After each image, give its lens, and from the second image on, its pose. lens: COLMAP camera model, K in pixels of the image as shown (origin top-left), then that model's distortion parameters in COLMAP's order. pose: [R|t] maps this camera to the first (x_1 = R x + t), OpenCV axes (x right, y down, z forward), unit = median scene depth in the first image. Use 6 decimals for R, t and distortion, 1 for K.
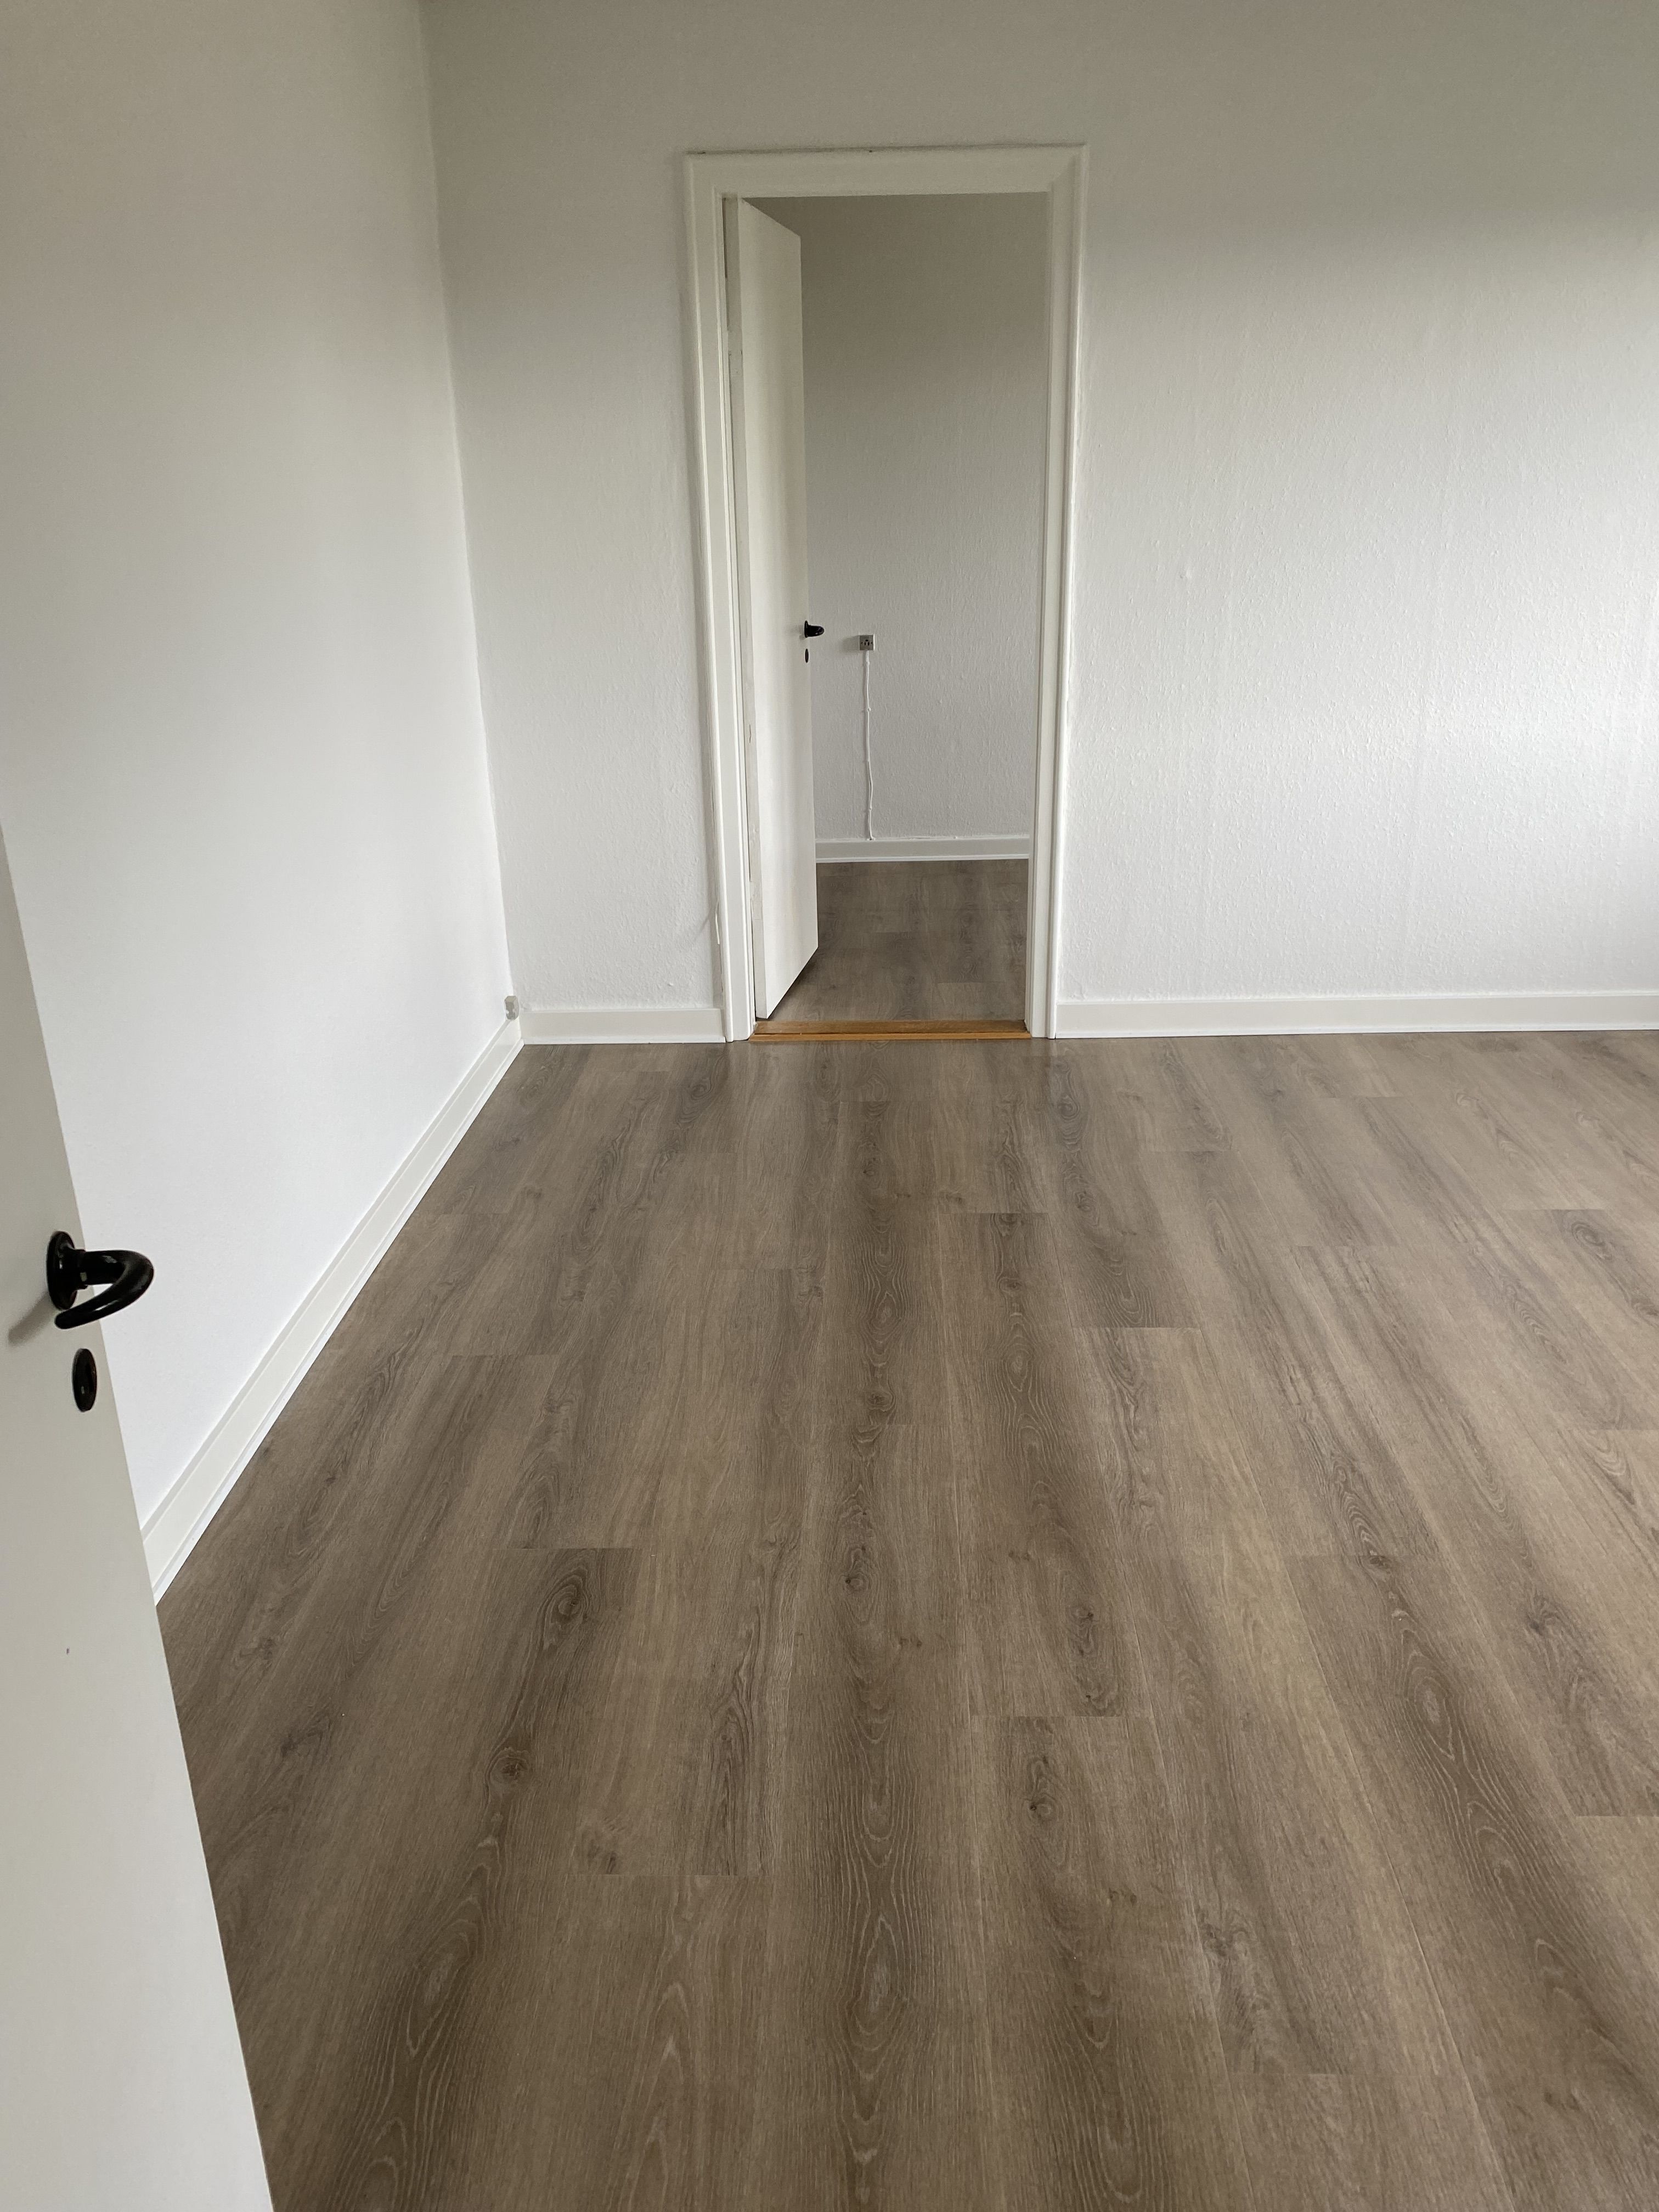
lens RADIAL K [[1678.8, 0, 828.3], [0, 1678.8, 1106.4], [0, 0, 1]] dist [-0.007216, -0.003010]
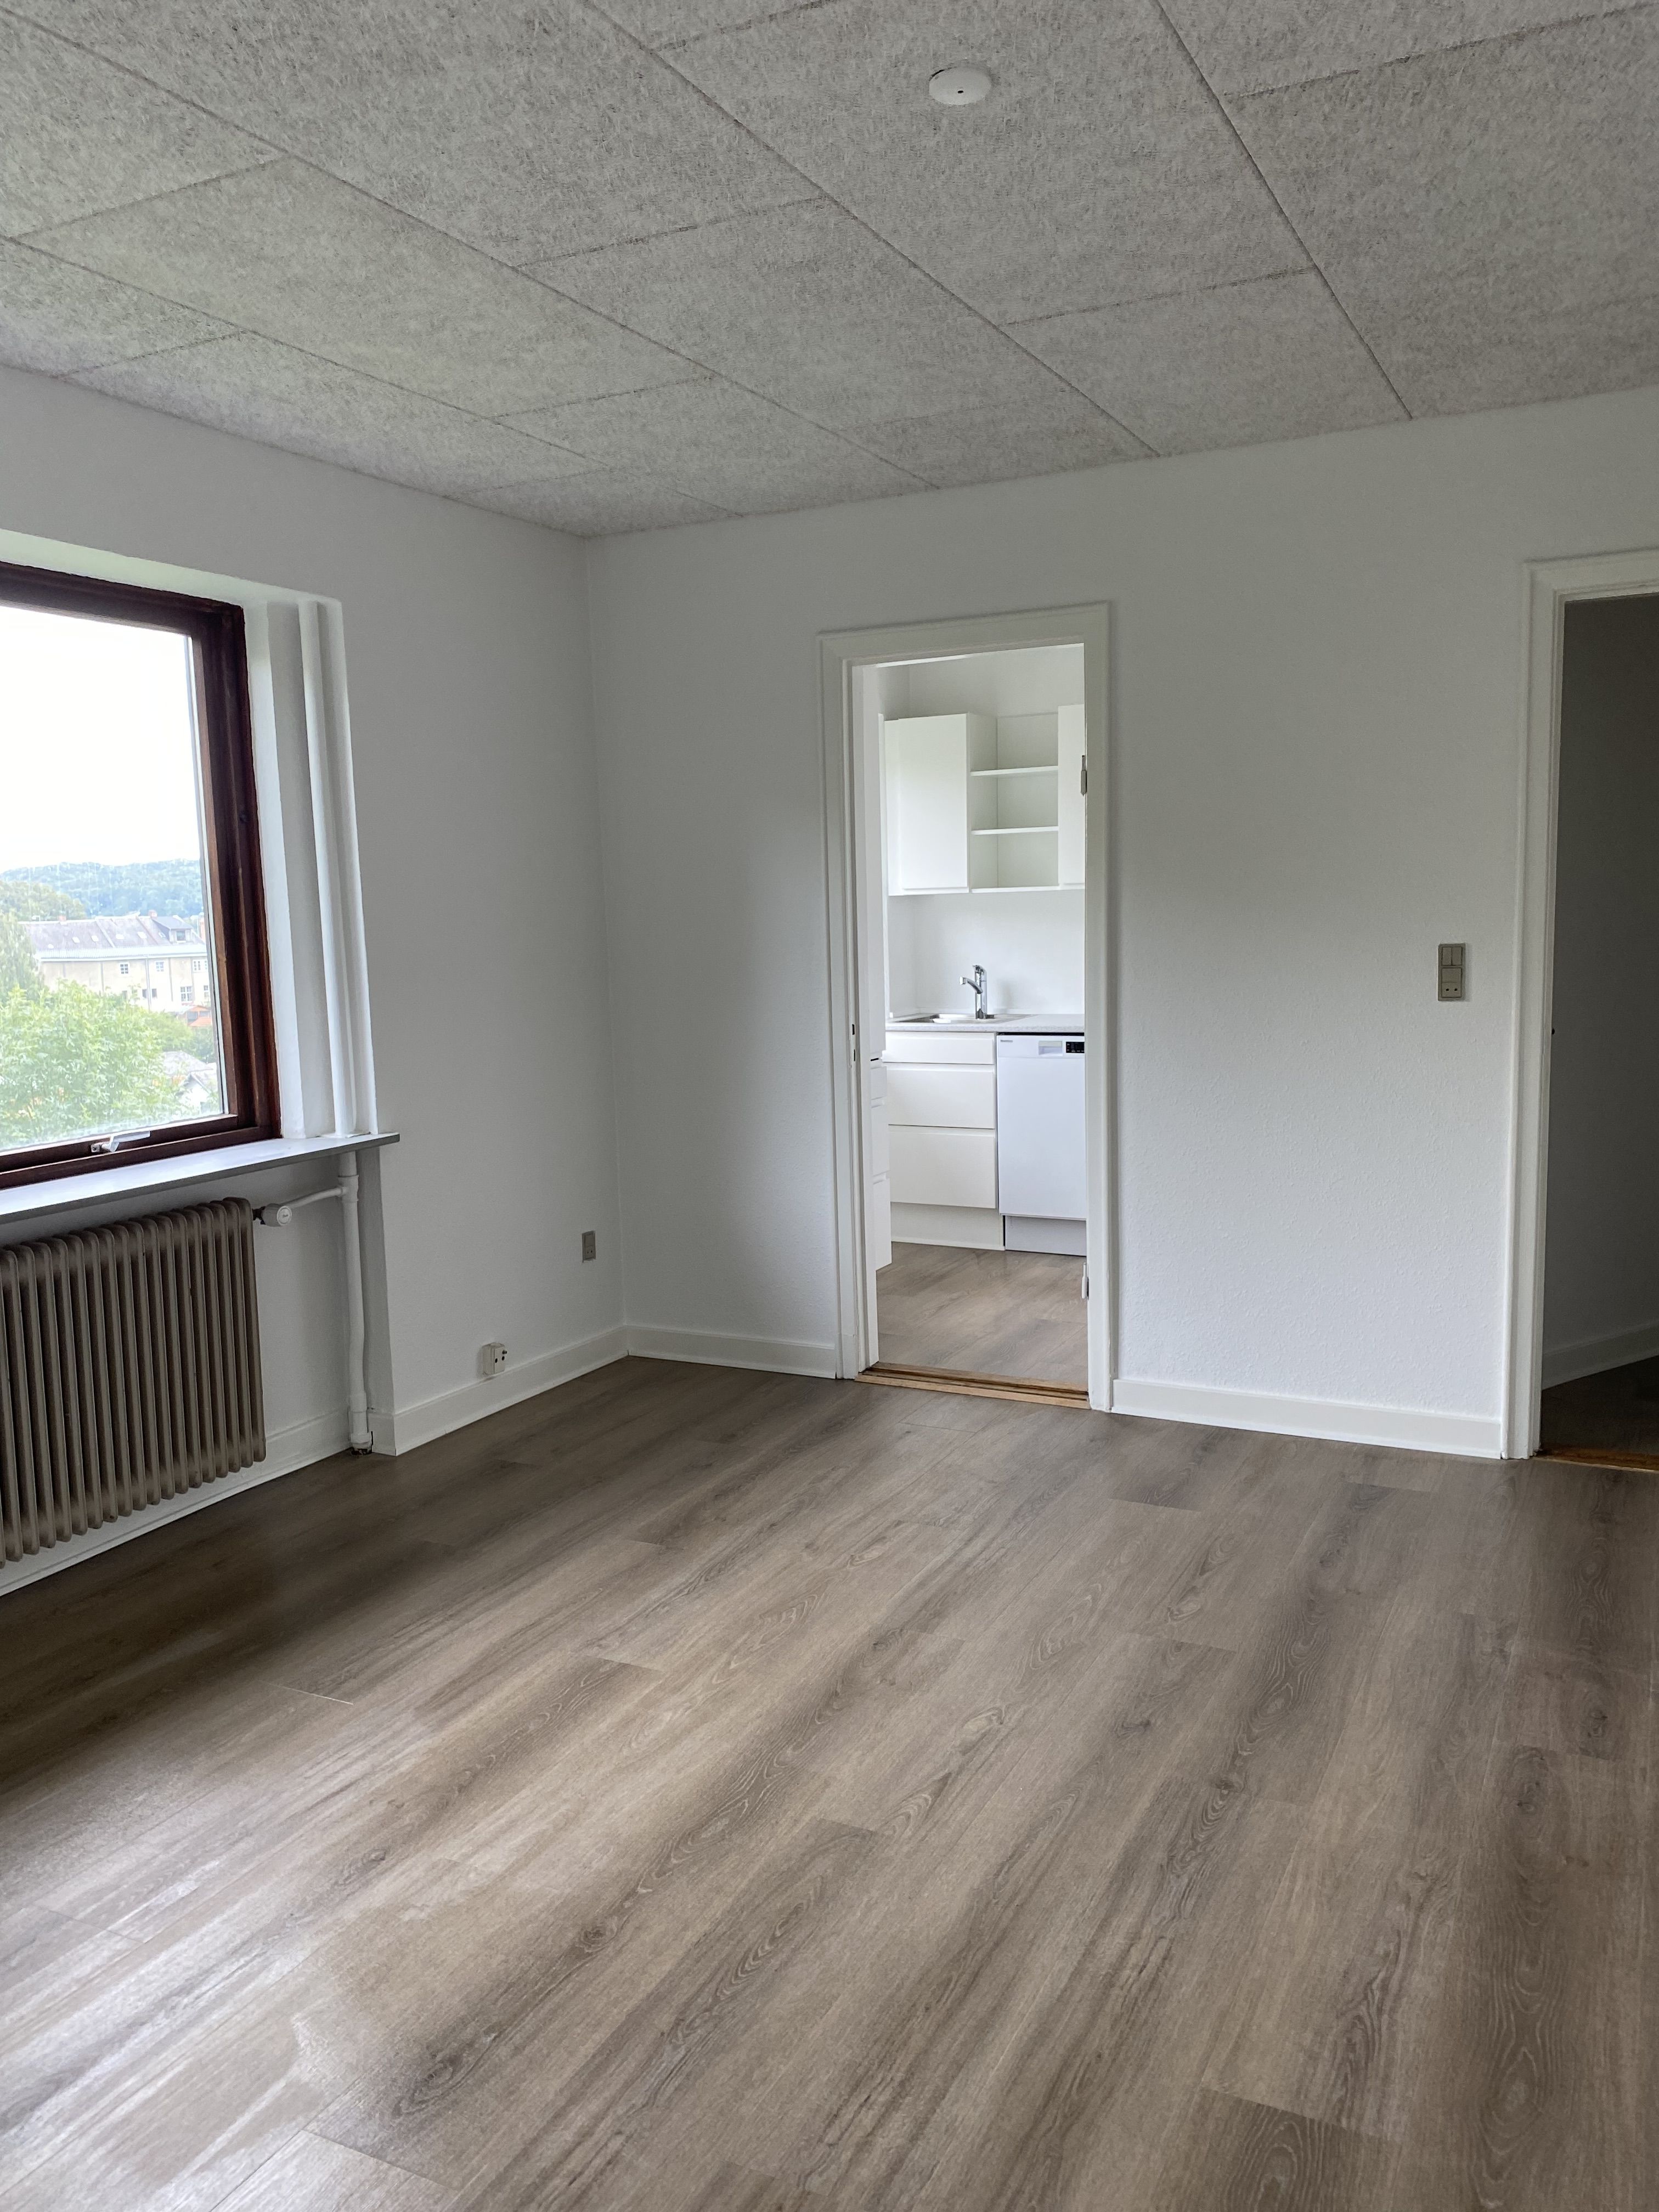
lens RADIAL K [[1678.8, 0, 828.8], [0, 1678.8, 1103.1], [0, 0, 1]] dist [-0.007216, -0.003010]
pose [[-0.906123, 0.007529, 0.422948, 0.085591], [0.201822, 0.886403, 0.416602, -0.586018], [-0.371766, 0.462853, -0.804709, 1.620540]]
